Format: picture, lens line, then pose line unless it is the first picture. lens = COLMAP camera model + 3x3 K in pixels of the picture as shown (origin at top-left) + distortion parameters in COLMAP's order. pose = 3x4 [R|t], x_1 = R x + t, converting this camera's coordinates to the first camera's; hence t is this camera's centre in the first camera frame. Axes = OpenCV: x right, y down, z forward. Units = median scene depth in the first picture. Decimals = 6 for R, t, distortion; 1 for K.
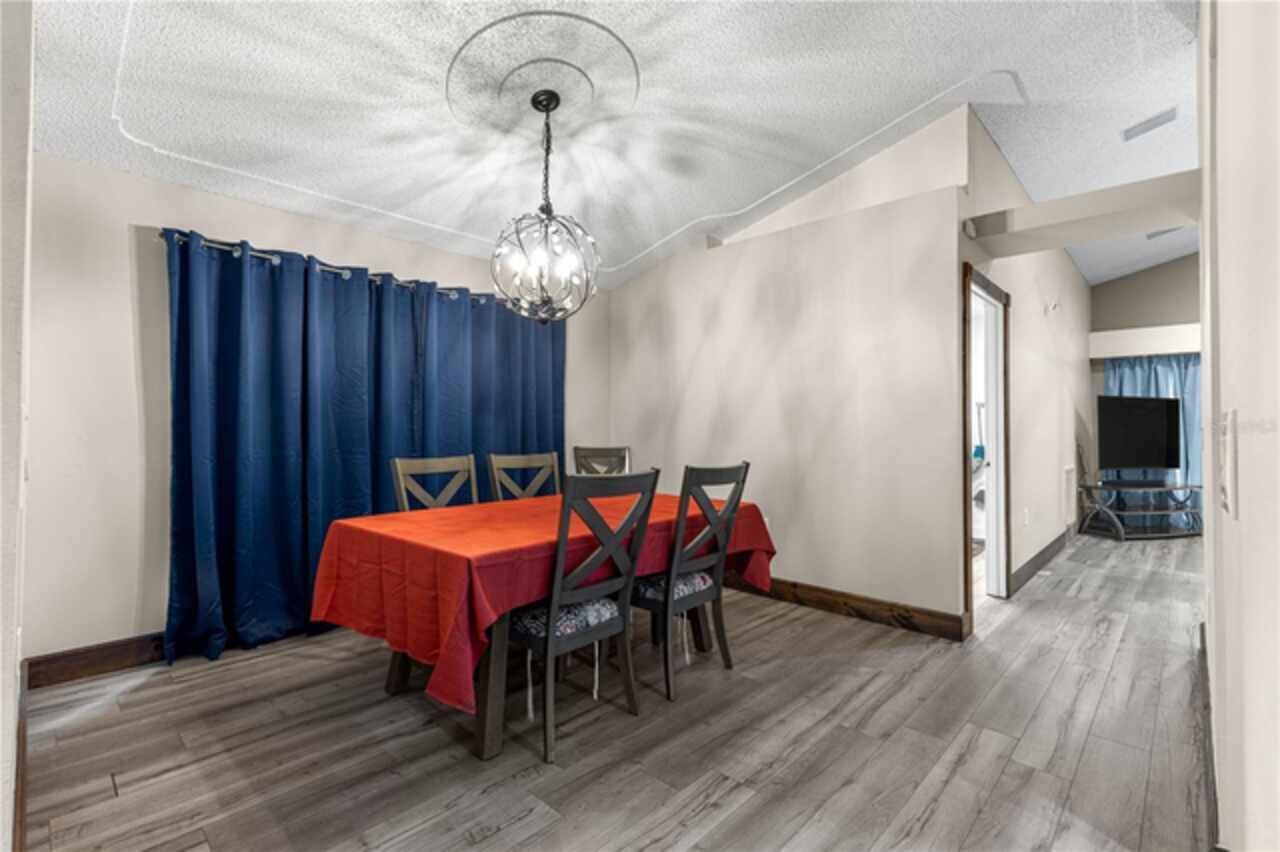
lens RADIAL K [[575.0, 0, 640.2], [0, 575.0, 418.9], [0, 0, 1]] dist [0.000368, -0.000230]
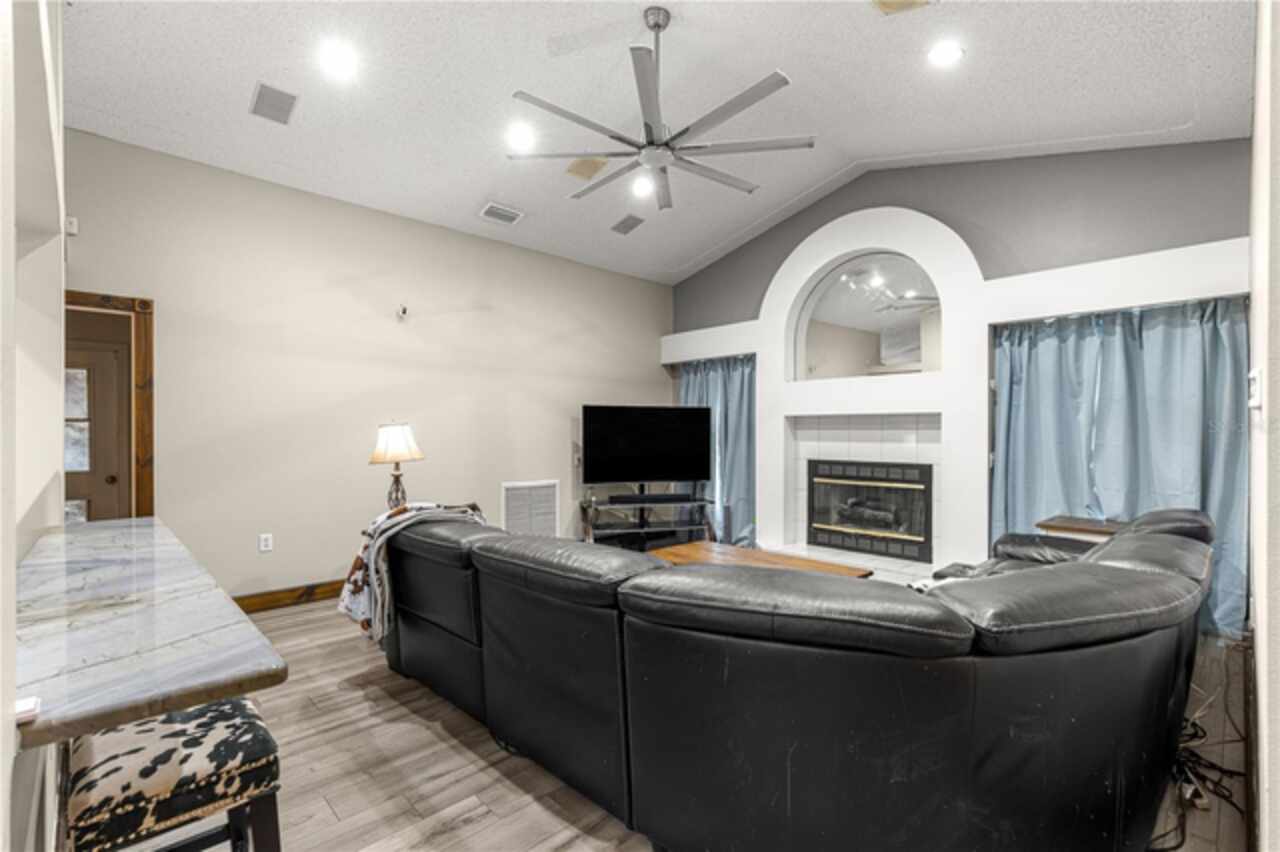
lens RADIAL K [[574.4, 0, 643.3], [0, 574.4, 436.4], [0, 0, 1]] dist [0.002053, -0.000002]
pose [[0.999316, -0.007979, -0.036122, 0.846697], [0.008776, 0.999721, 0.021942, -0.008284], [0.035937, -0.022243, 0.999106, 0.071807]]
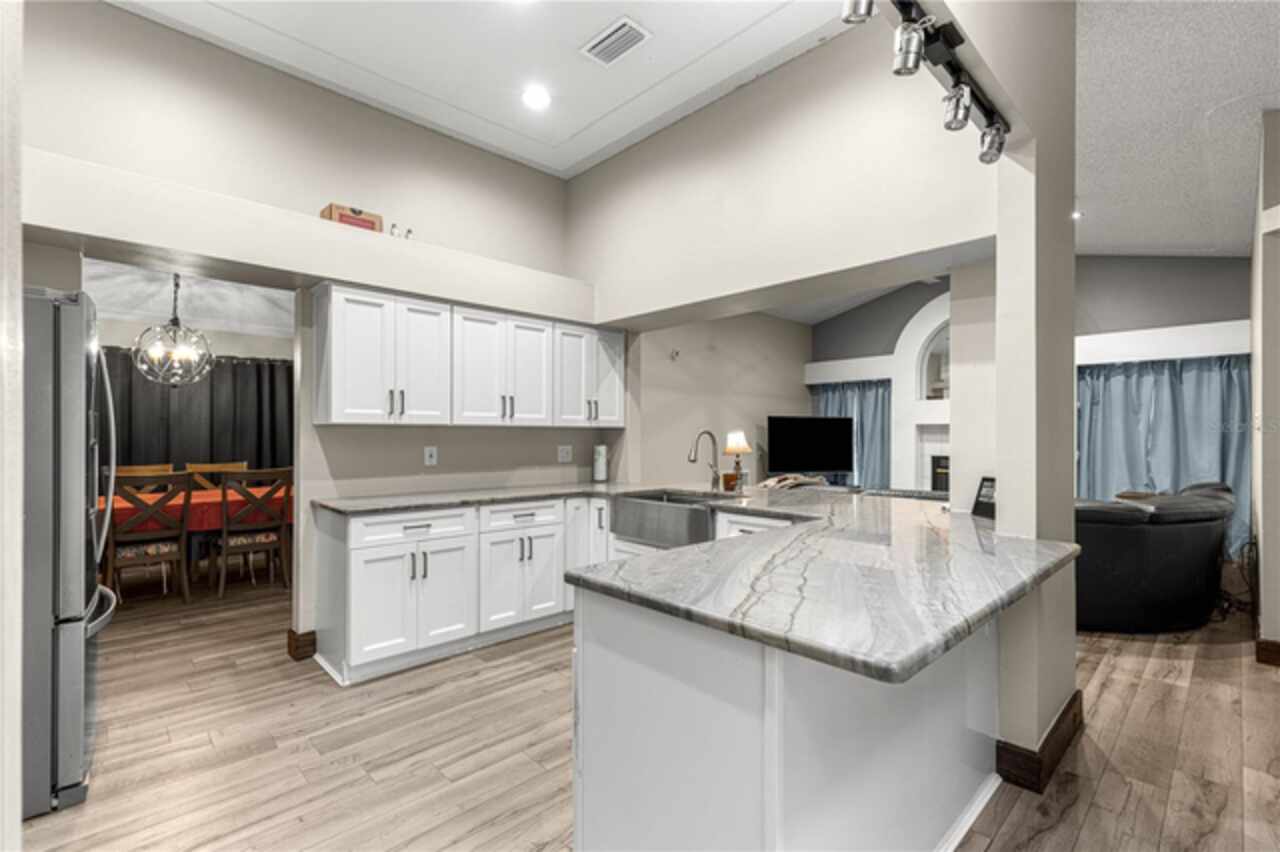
lens RADIAL K [[571.0, 0, 640.9], [0, 571.0, 434.9], [0, 0, 1]] dist [0.002149, -0.000034]
pose [[0.999328, -0.004670, -0.036362, 0.510216], [0.005213, 0.999876, 0.014855, -0.016971], [0.036288, -0.015035, 0.999228, -0.261350]]
